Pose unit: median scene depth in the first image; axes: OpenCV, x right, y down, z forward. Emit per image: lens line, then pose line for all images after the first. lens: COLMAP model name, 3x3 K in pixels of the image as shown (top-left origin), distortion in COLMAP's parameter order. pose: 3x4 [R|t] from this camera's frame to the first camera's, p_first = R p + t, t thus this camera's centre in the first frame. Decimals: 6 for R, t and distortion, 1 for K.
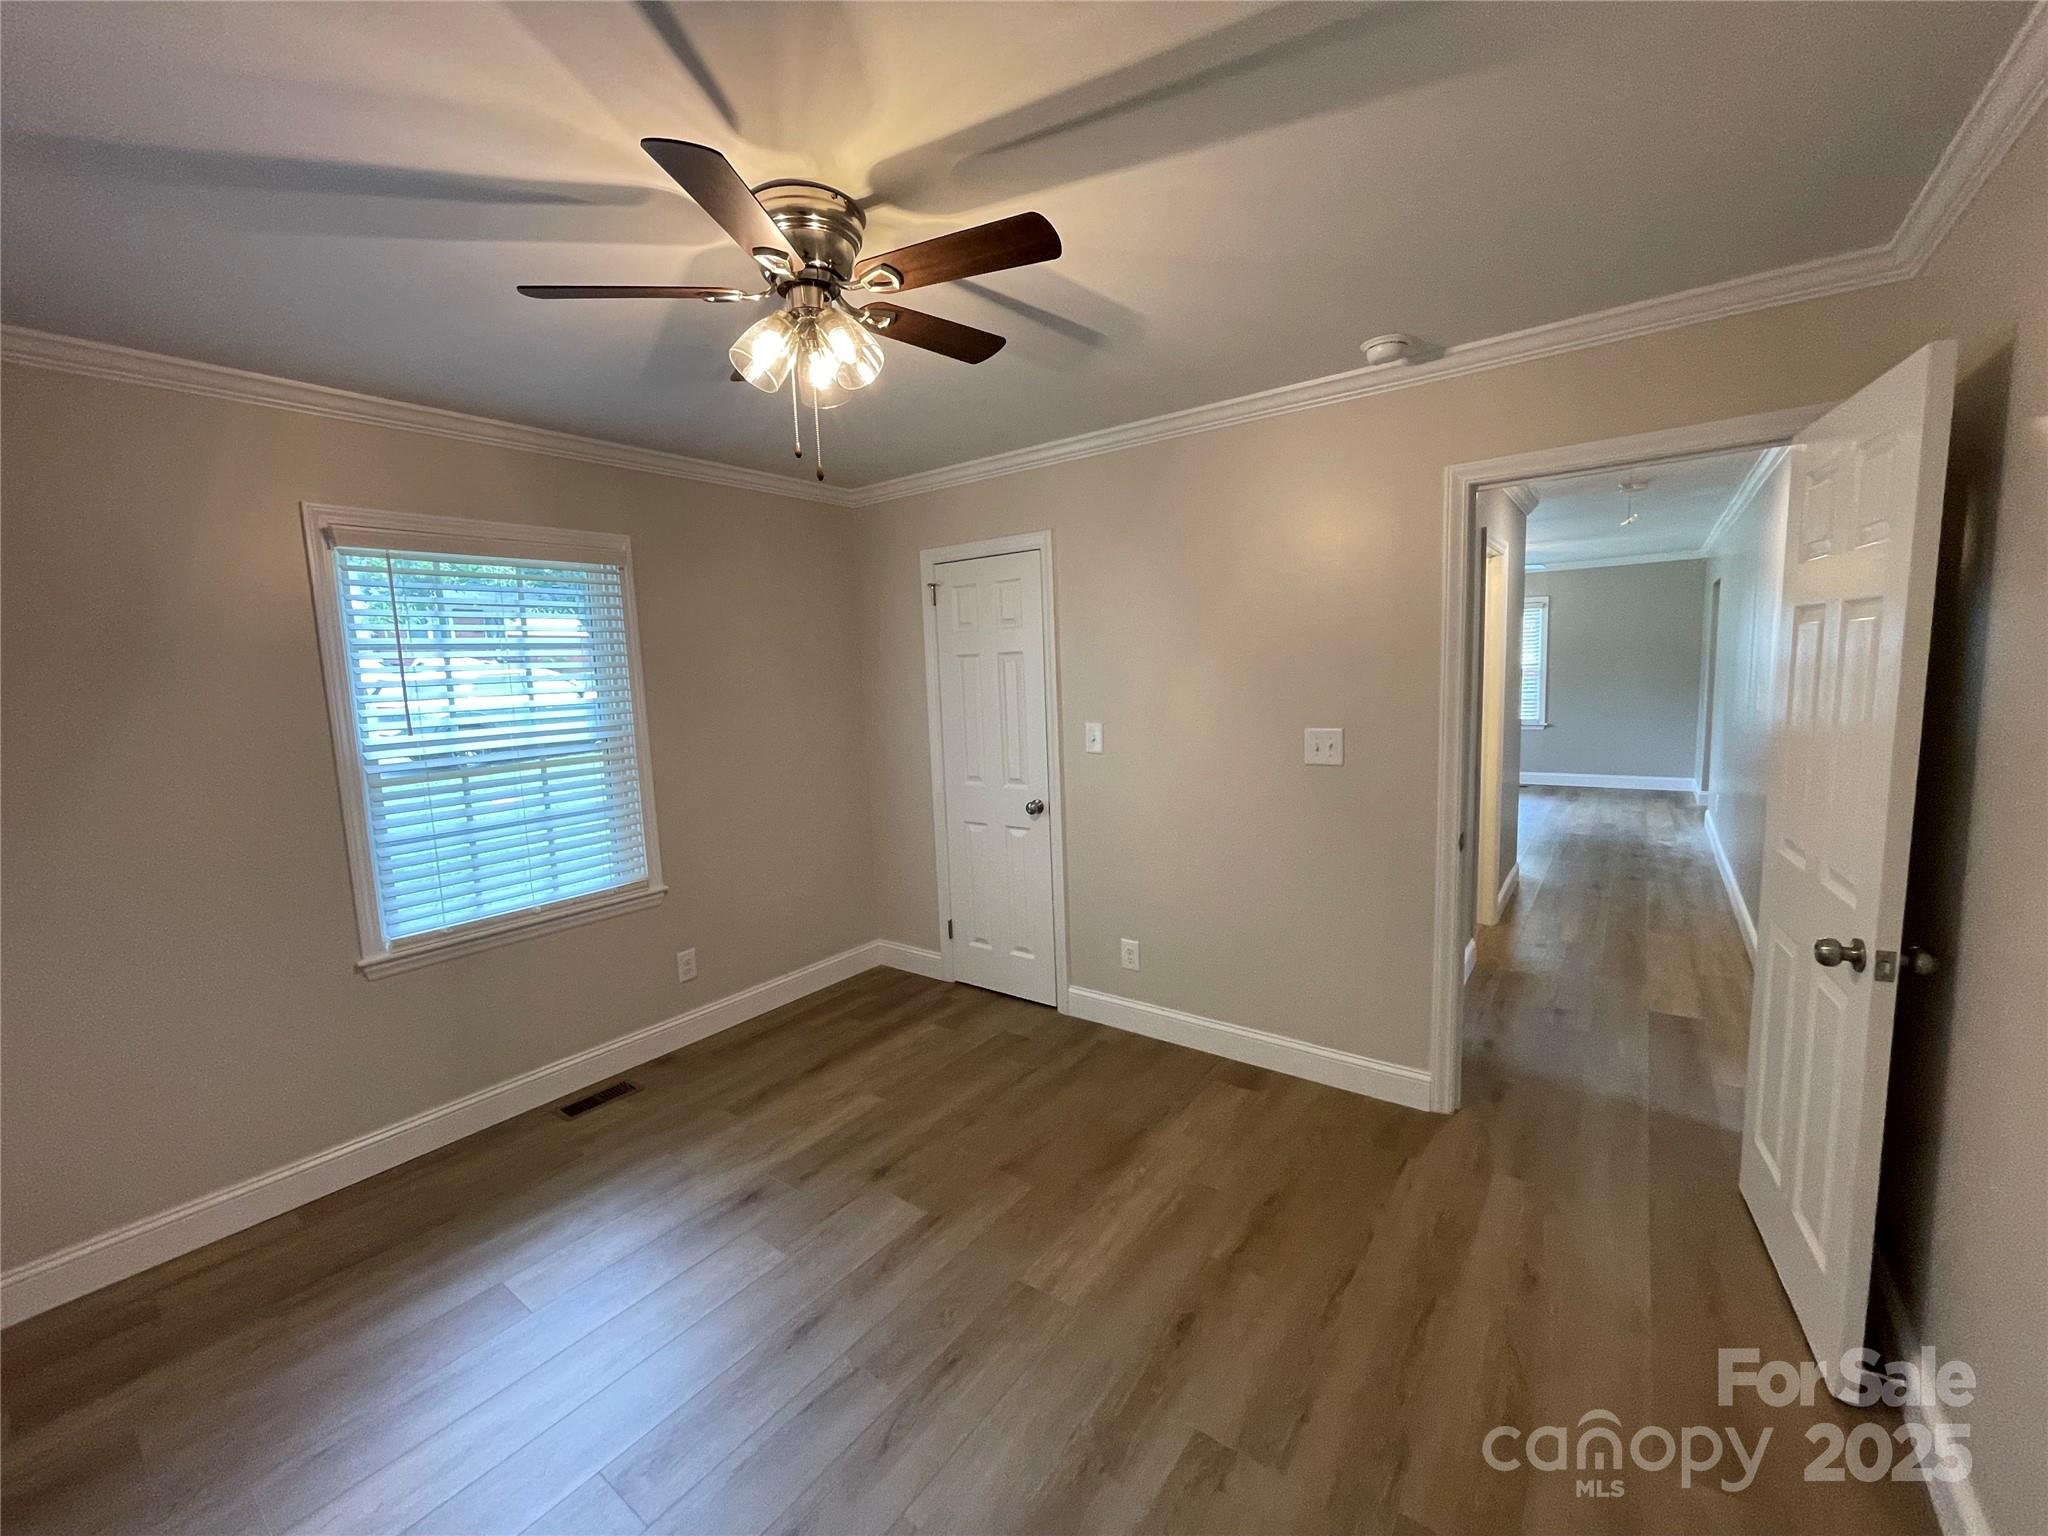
lens RADIAL K [[830.7, 0, 1009.7], [0, 830.7, 767.3], [0, 0, 1]] dist [-0.001939, 0.000109]
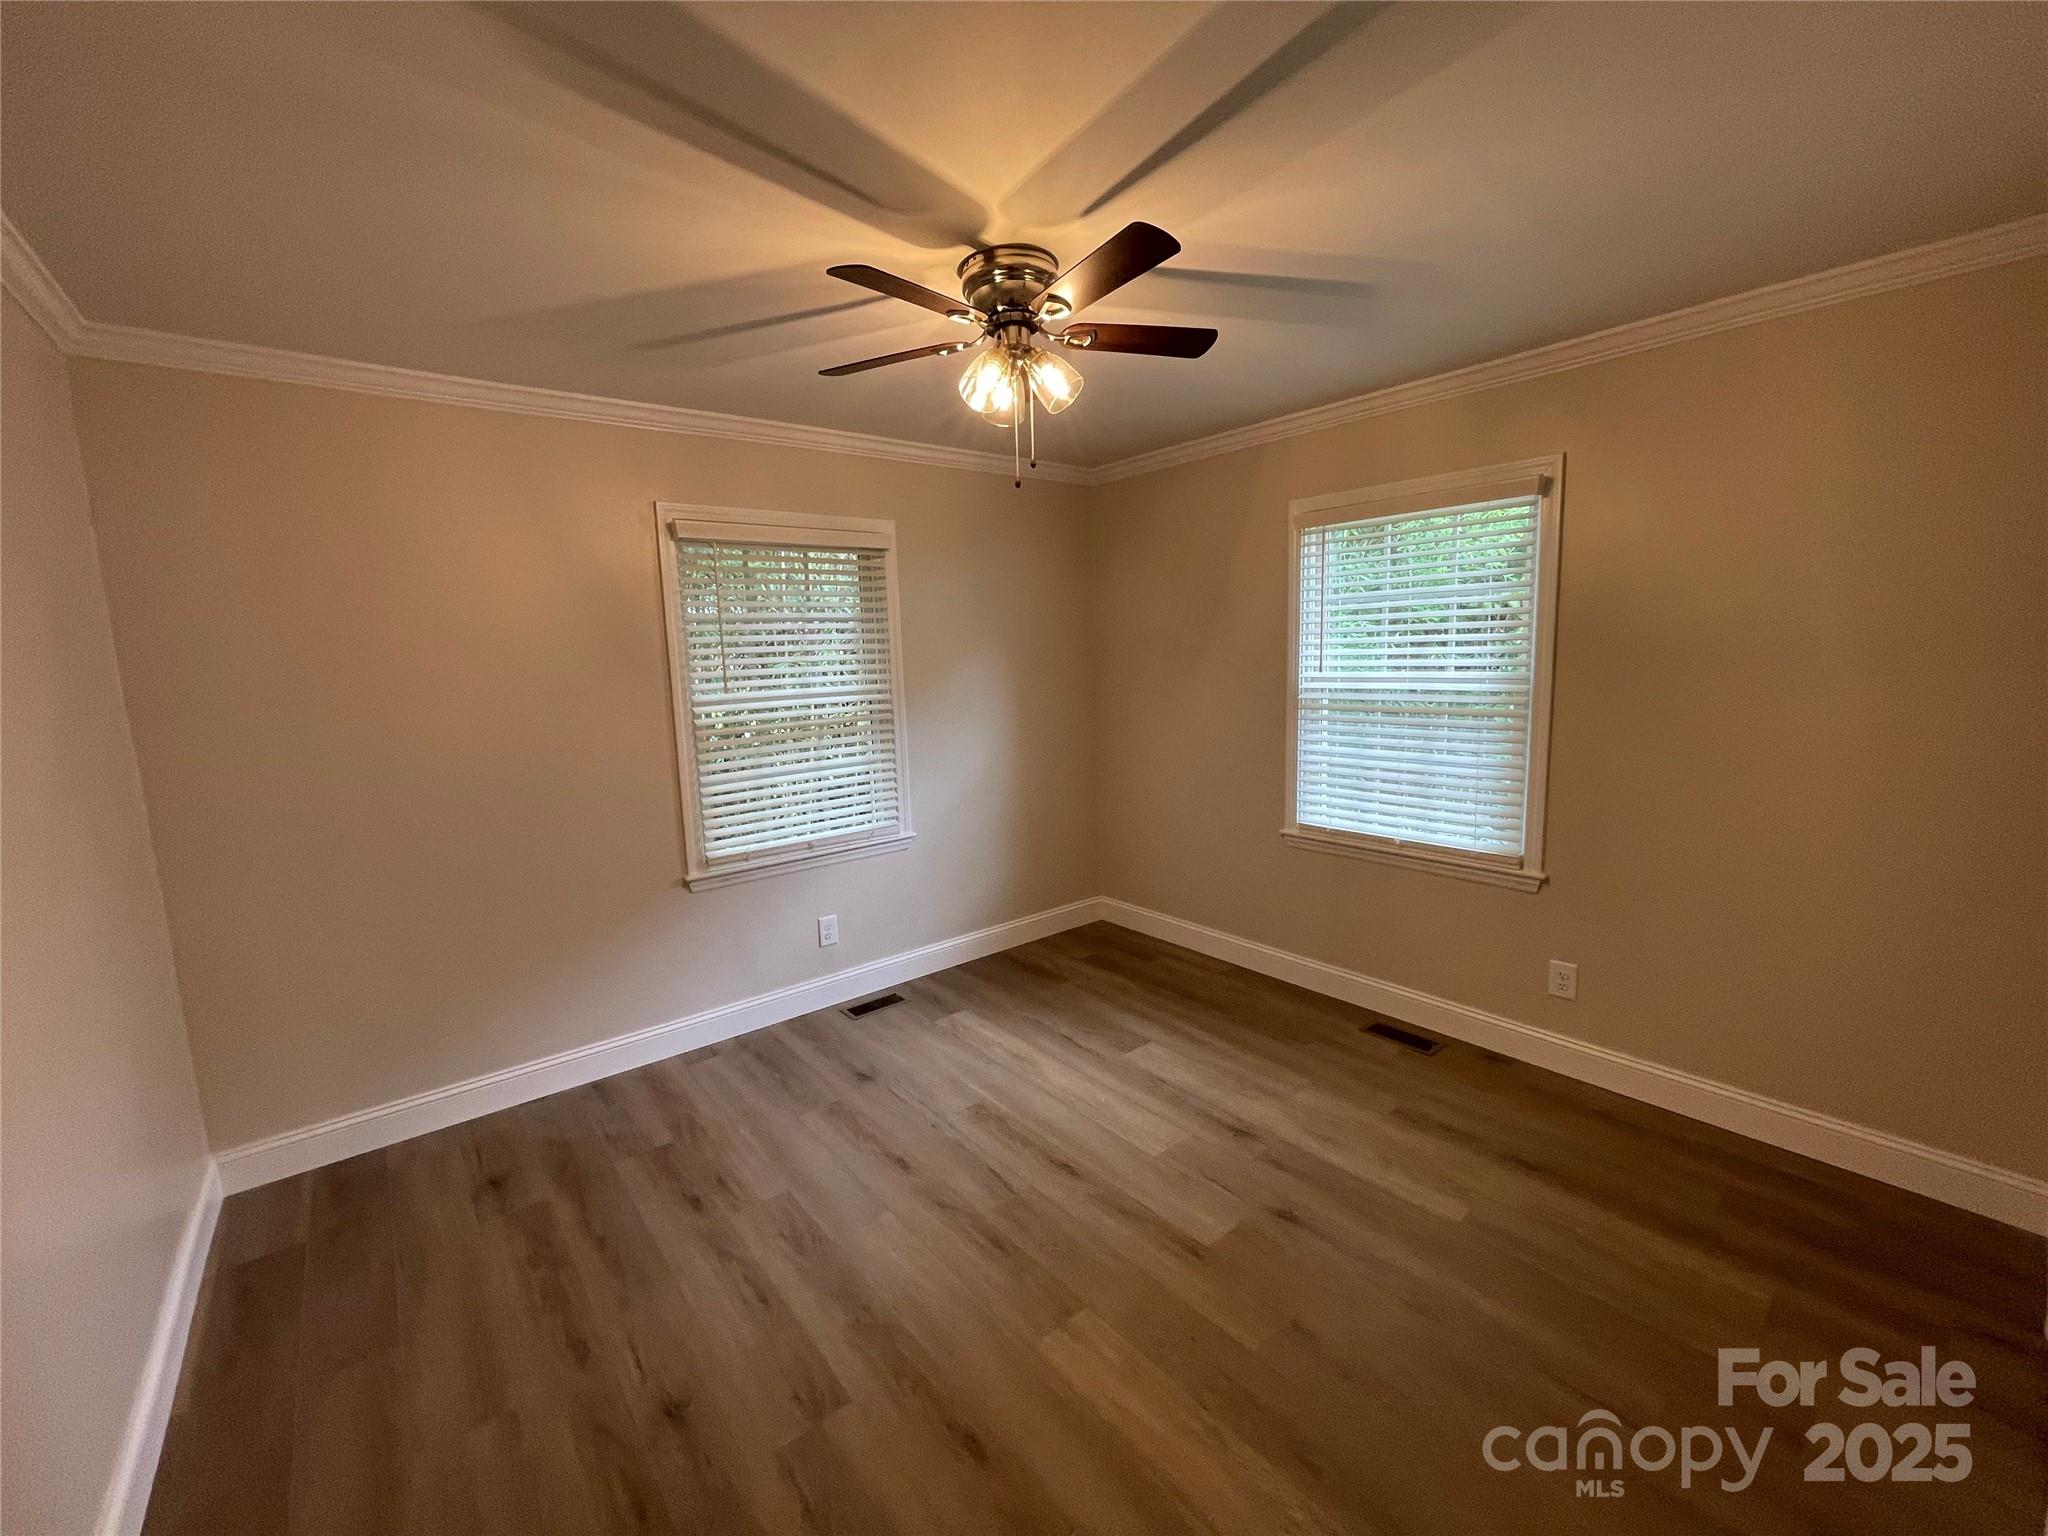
lens RADIAL K [[830.7, 0, 1009.7], [0, 830.7, 767.3], [0, 0, 1]] dist [-0.001939, 0.000109]
pose [[-0.246939, 0.186966, -0.950823, 0.648962], [-0.069723, 0.975239, 0.209875, -0.132564], [0.966520, 0.118120, -0.227789, 0.852515]]
